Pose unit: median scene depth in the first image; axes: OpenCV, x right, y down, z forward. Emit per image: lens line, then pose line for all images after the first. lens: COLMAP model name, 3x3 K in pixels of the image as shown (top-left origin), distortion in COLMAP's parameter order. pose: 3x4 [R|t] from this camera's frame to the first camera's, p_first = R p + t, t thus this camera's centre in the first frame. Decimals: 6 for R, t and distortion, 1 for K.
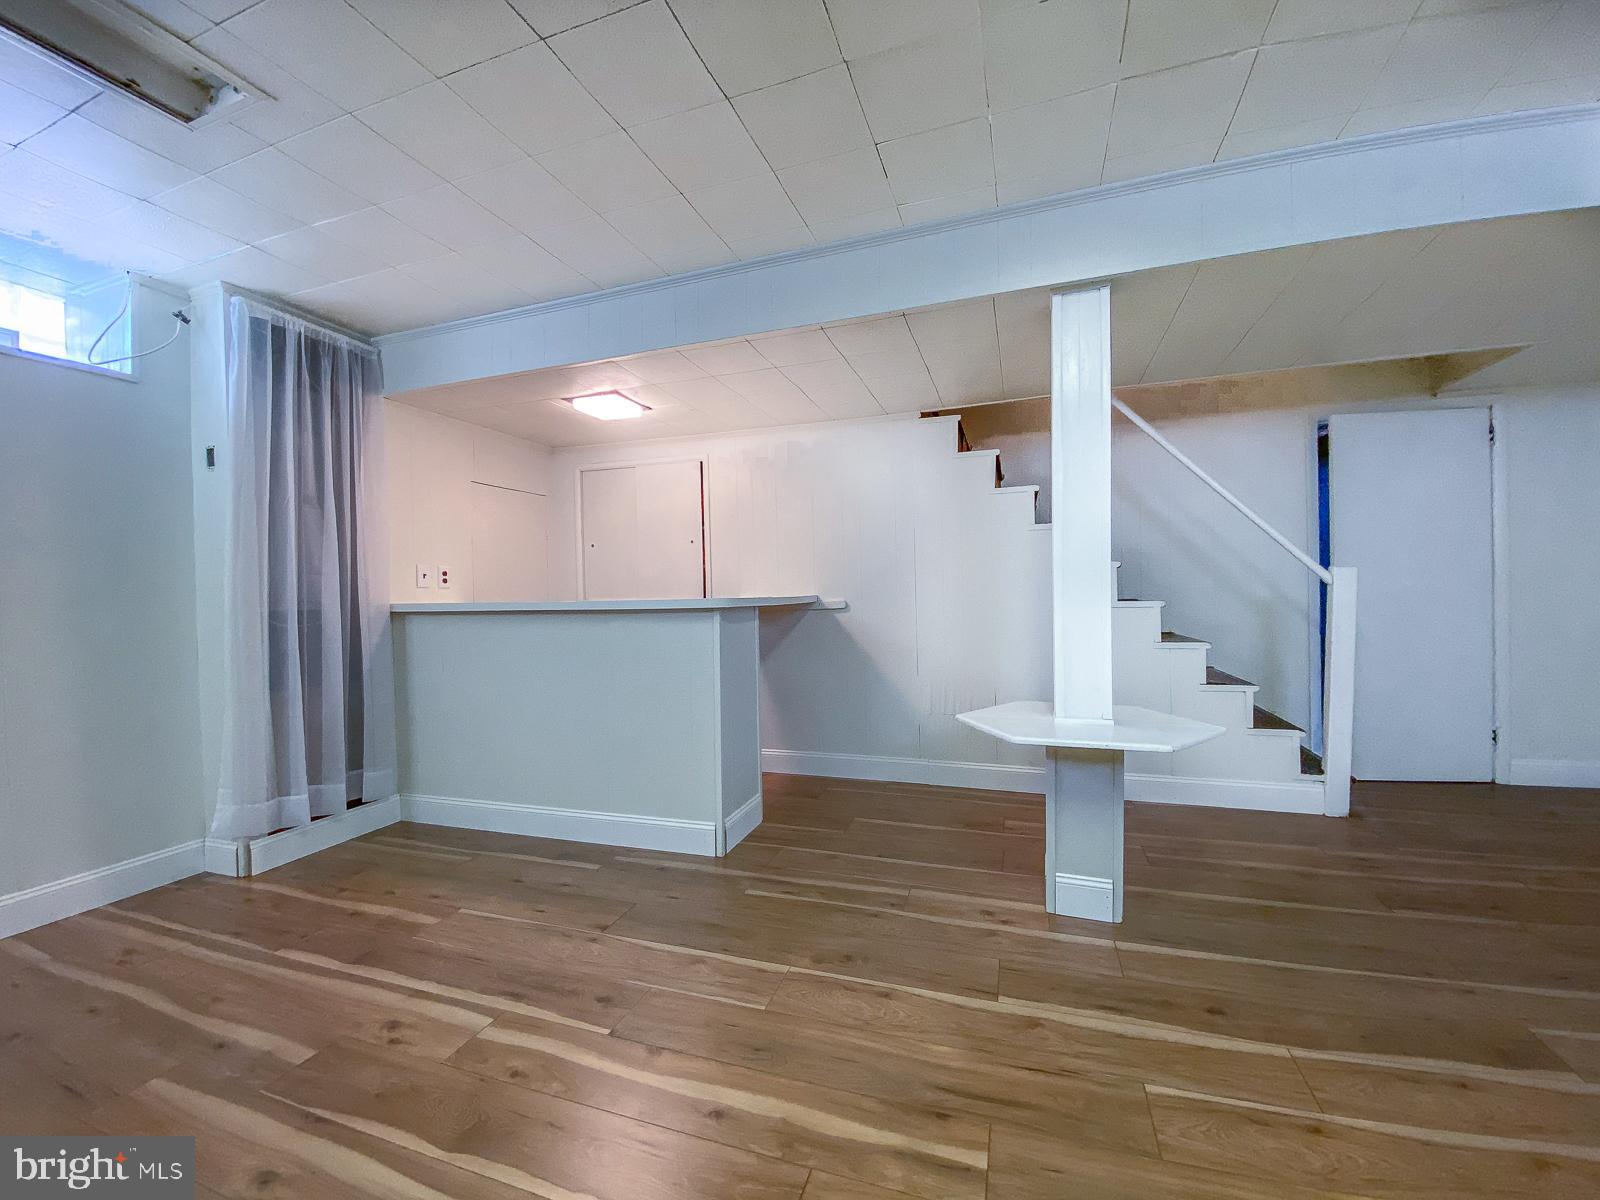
lens RADIAL K [[649.7, 0, 800.0], [0, 649.7, 600.0], [0, 0, 1]] dist [0.000662, -0.011887]
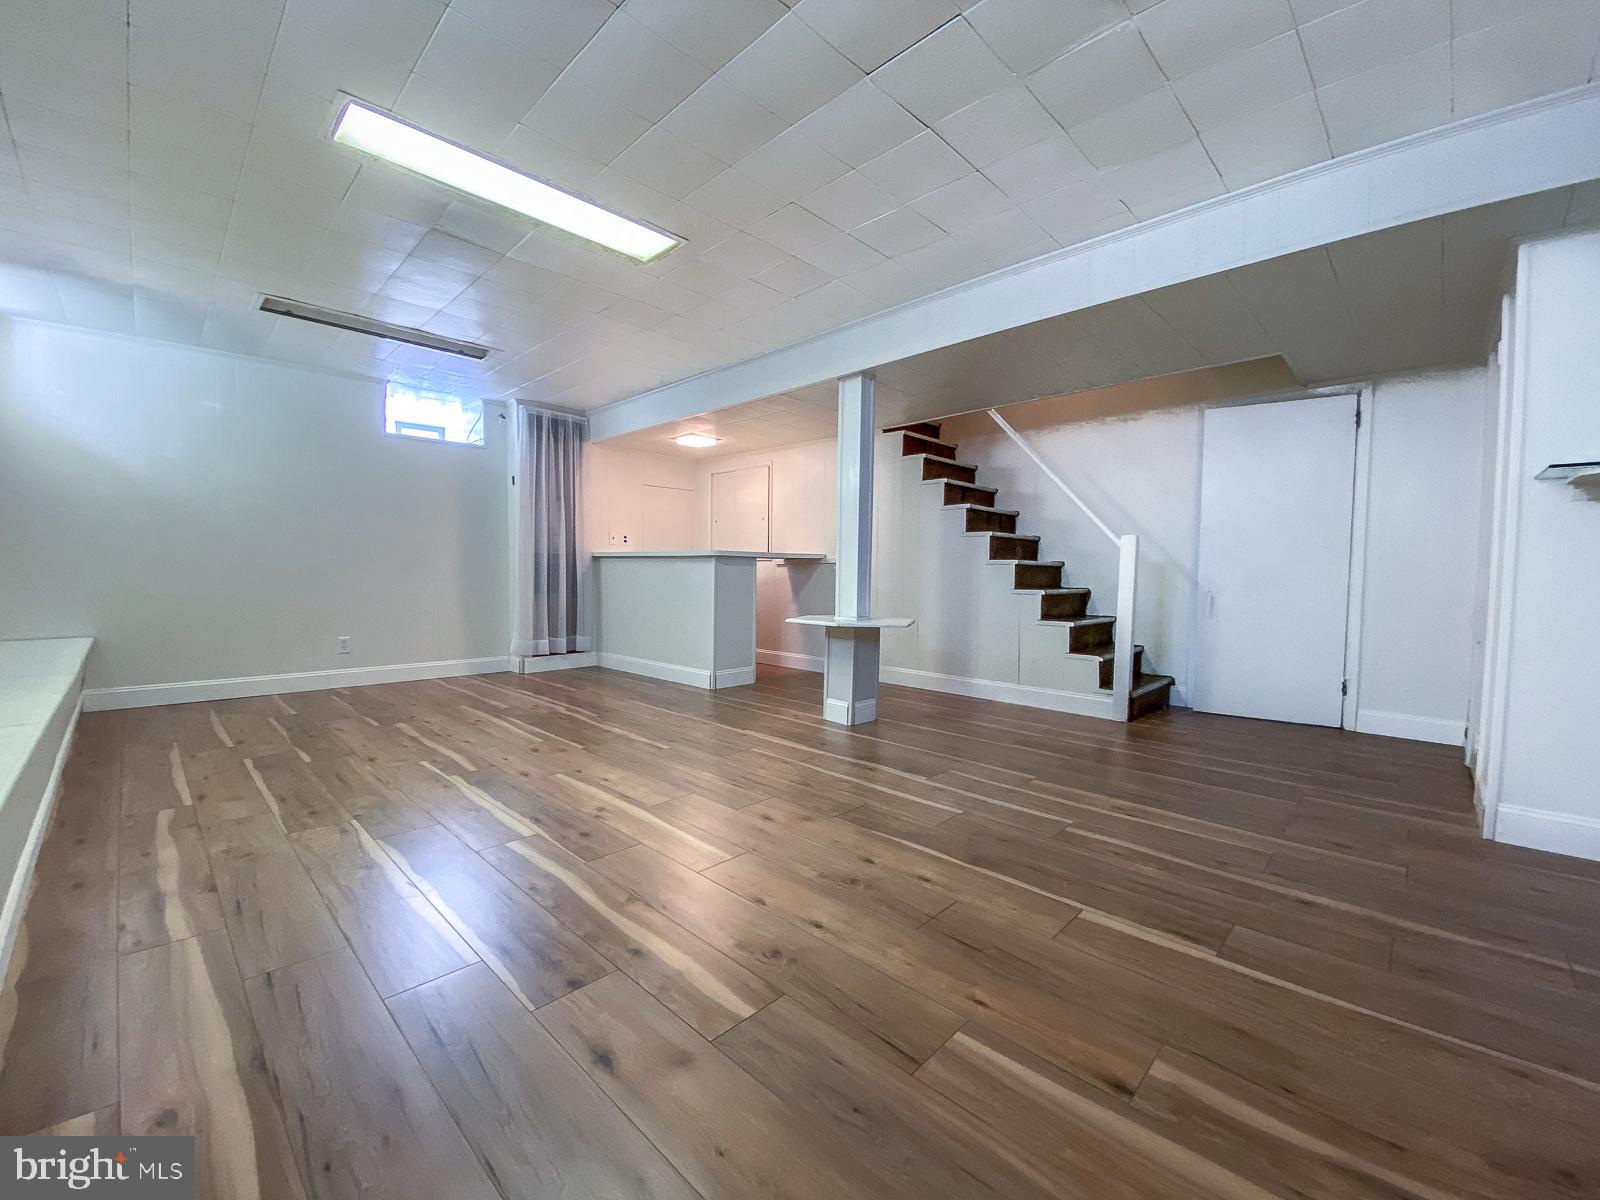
lens RADIAL K [[650.5, 0, 808.1], [0, 650.5, 601.7], [0, 0, 1]] dist [-0.000626, -0.017778]
pose [[0.907591, 0.049780, -0.416894, 0.903973], [-0.030975, 0.998179, 0.051756, 0.040362], [0.418711, -0.034060, 0.907481, -0.573488]]
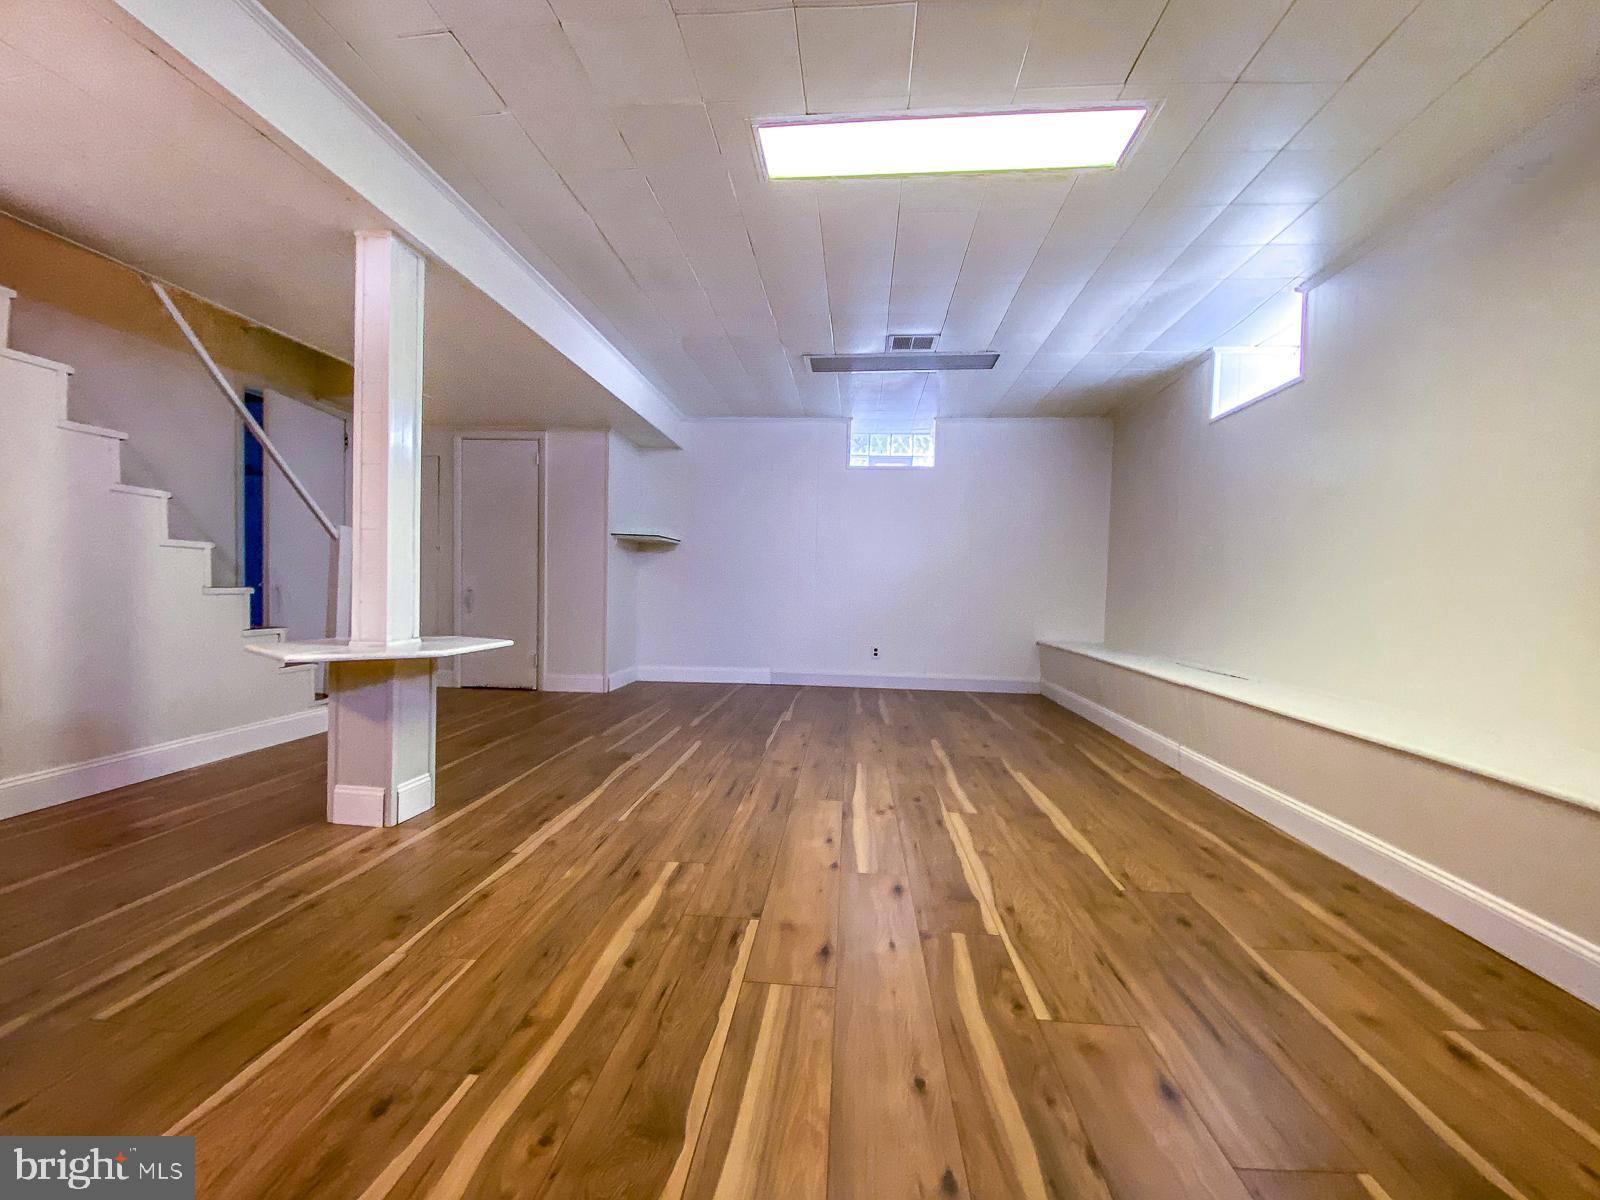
lens RADIAL K [[650.5, 0, 808.1], [0, 650.5, 601.7], [0, 0, 1]] dist [-0.000626, -0.017778]
pose [[-0.259402, -0.009465, 0.965723, -0.656878], [-0.010967, 0.999916, 0.006854, 0.084059], [-0.965707, -0.008813, -0.259484, 0.511505]]
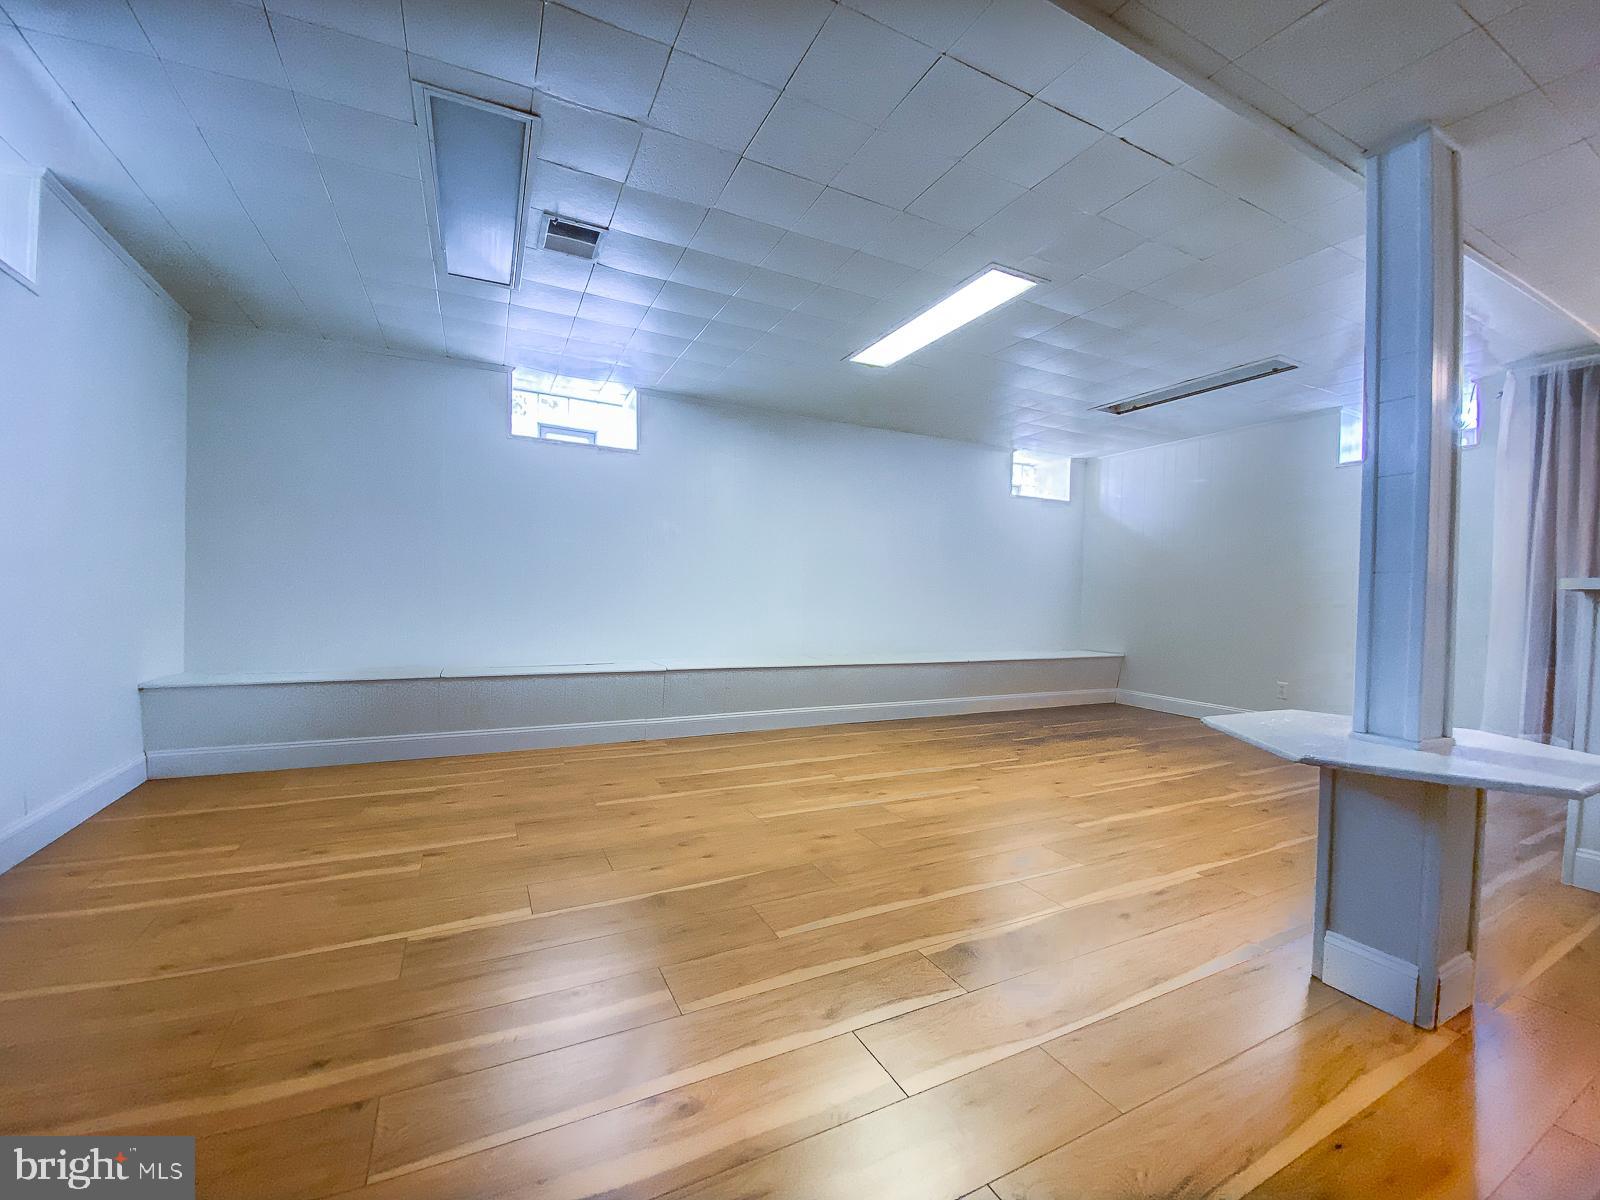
lens RADIAL K [[648.3, 0, 785.5], [0, 648.3, 596.6], [0, 0, 1]] dist [-0.001268, -0.017874]
pose [[-0.707068, 0.008161, -0.707099, 1.207237], [-0.018161, 0.999394, 0.029695, 0.008934], [0.706913, 0.033838, -0.706491, 0.855393]]
